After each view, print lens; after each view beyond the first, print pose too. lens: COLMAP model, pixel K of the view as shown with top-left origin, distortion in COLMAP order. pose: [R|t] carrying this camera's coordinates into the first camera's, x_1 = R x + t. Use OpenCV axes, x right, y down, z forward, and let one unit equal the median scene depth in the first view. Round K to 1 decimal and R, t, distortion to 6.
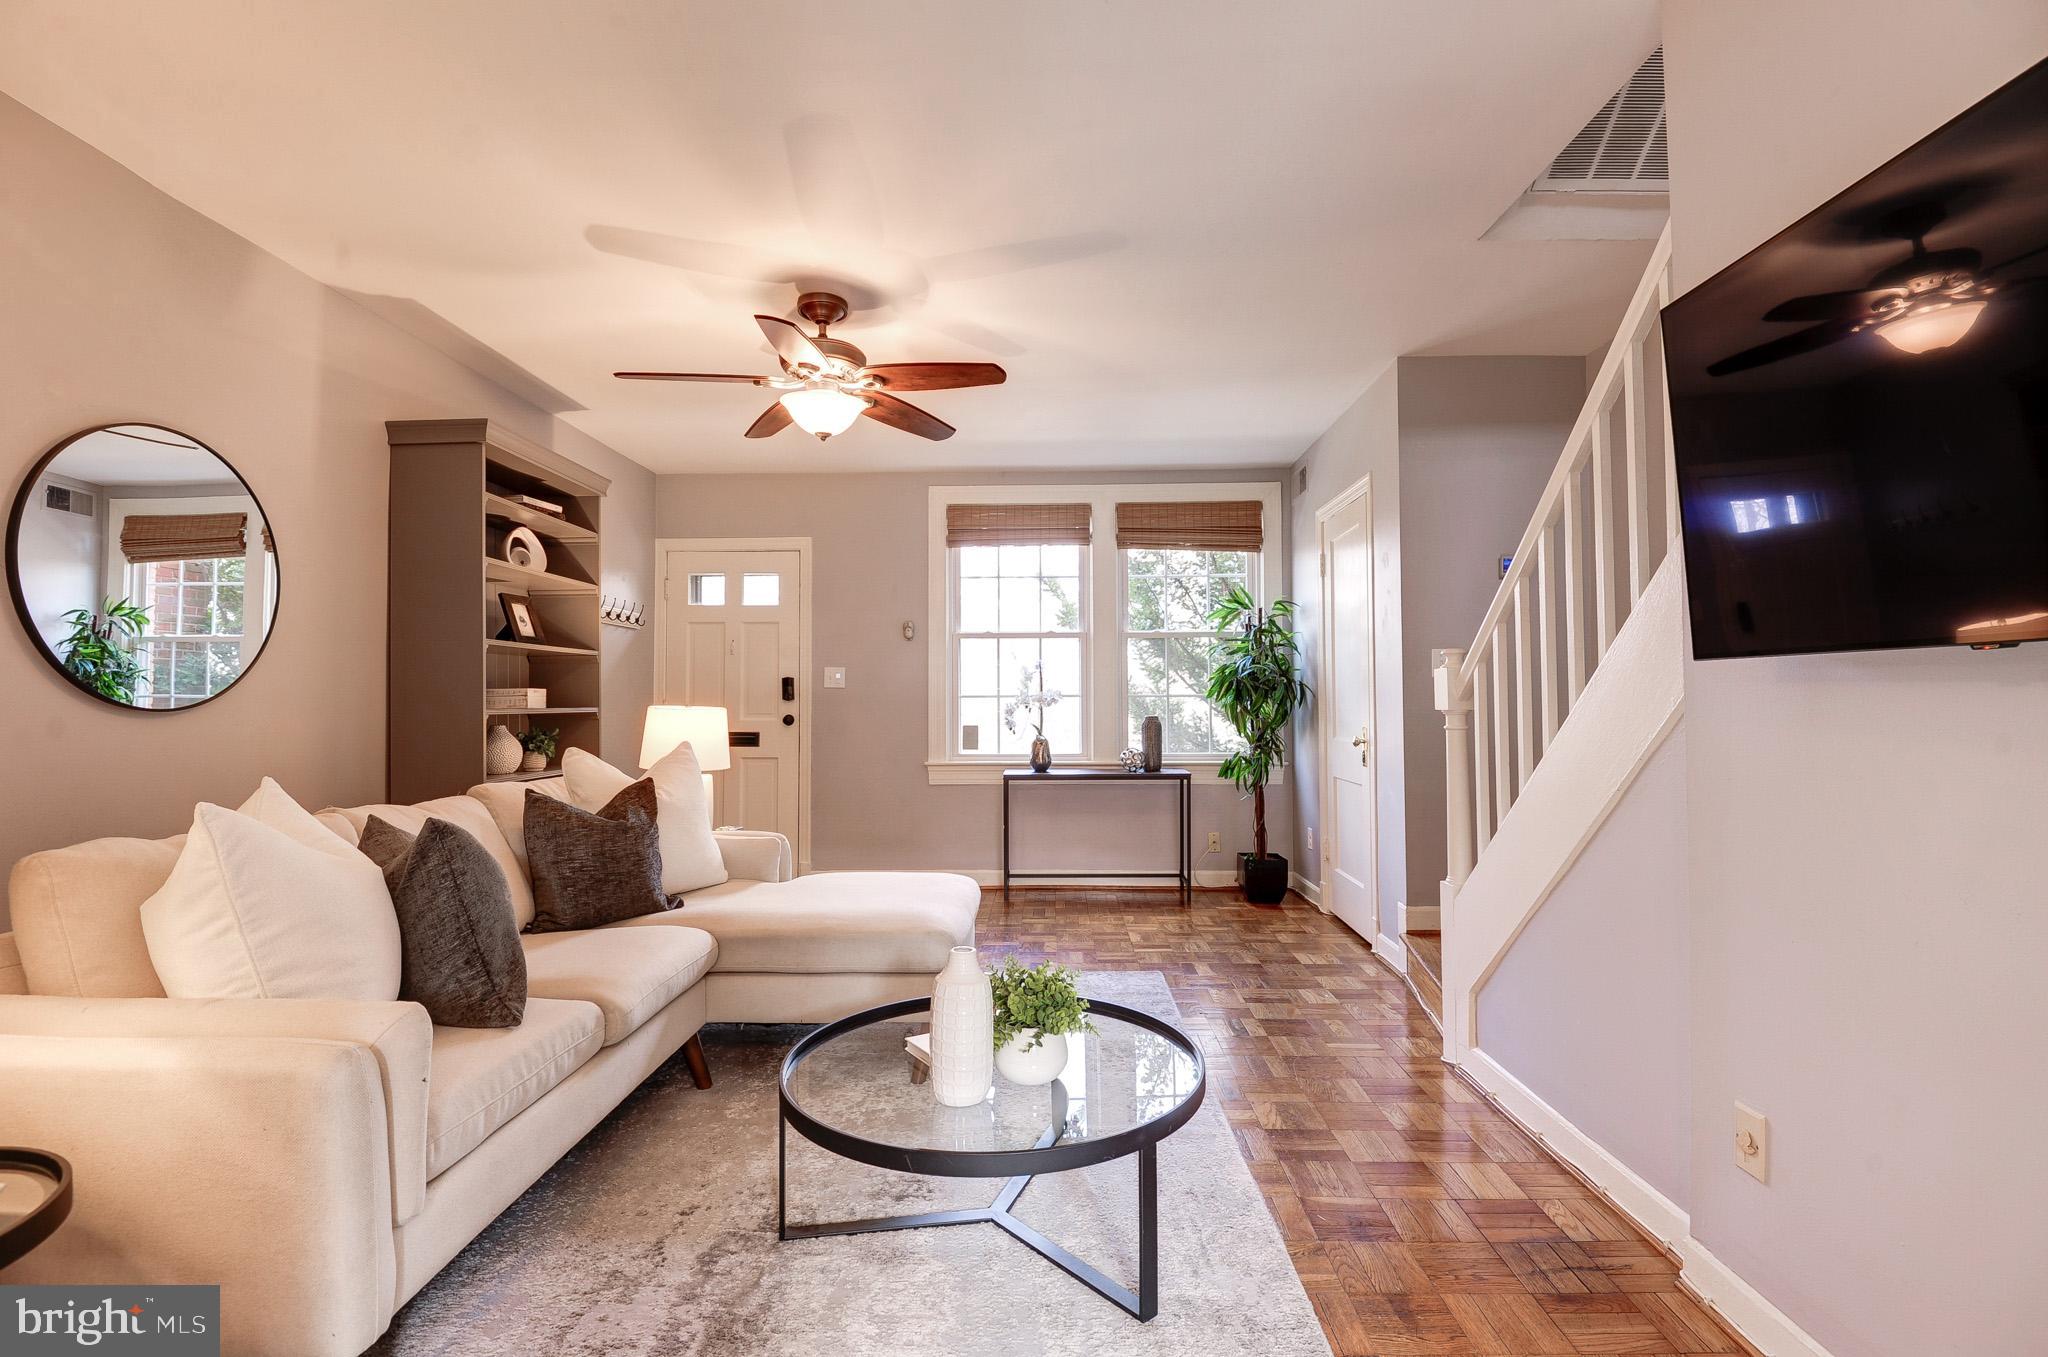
lens RADIAL K [[935.6, 0, 1022.0], [0, 935.6, 678.7], [0, 0, 1]] dist [0.011323, -0.028761]
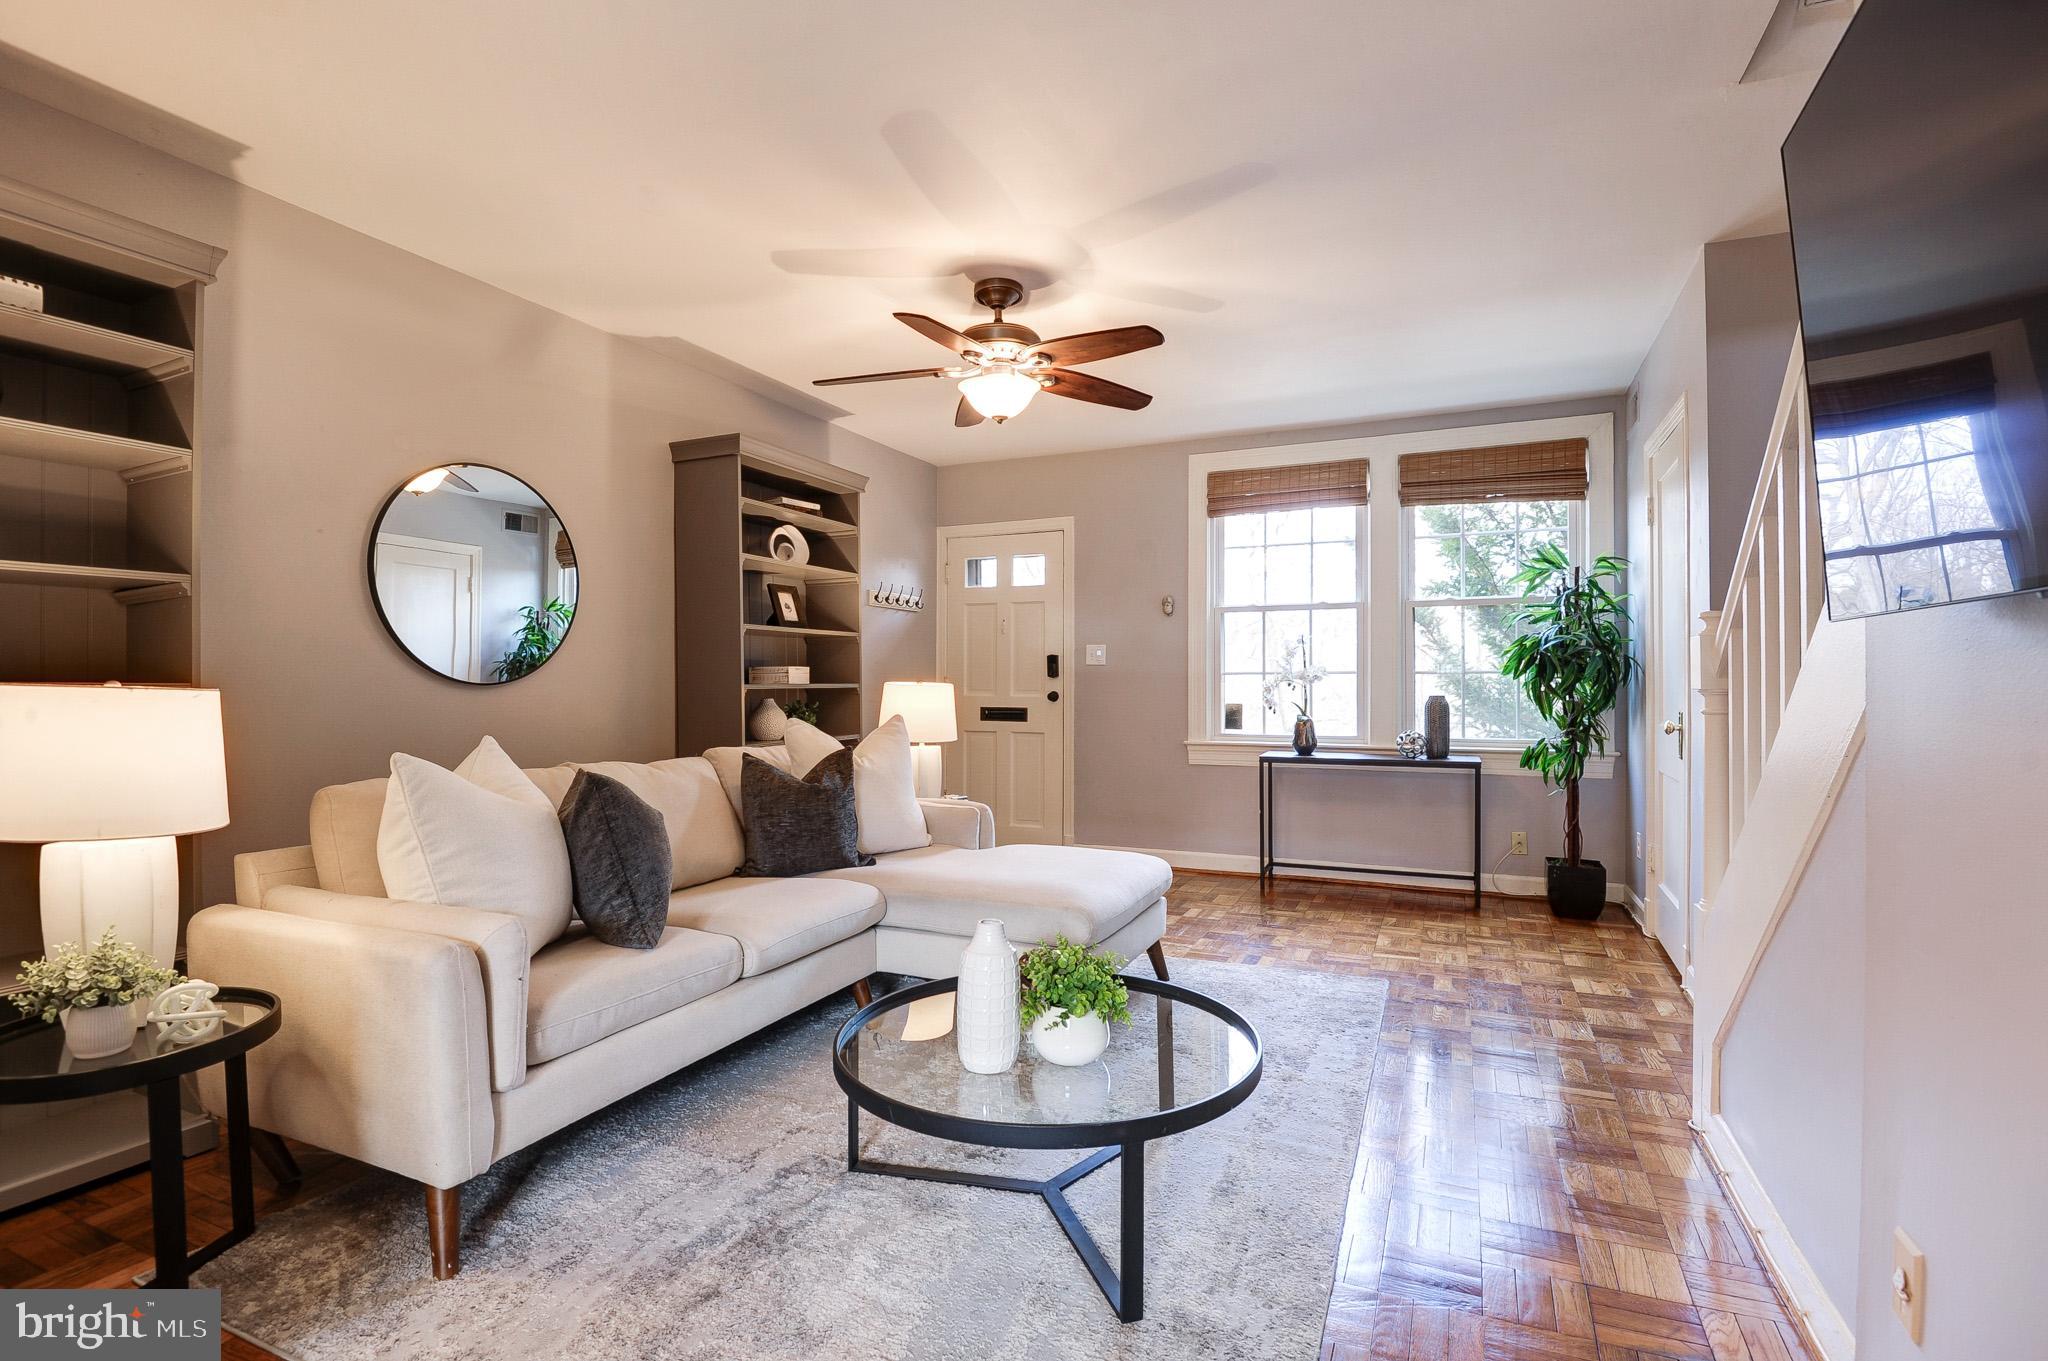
lens RADIAL K [[957.3, 0, 1024.0], [0, 957.3, 680.5], [0, 0, 1]] dist [0.009564, -0.023874]
pose [[0.924058, 0.001575, -0.382248, 0.130141], [0.008271, 0.999675, 0.024113, 0.001091], [0.382162, -0.025443, 0.923745, 0.021545]]
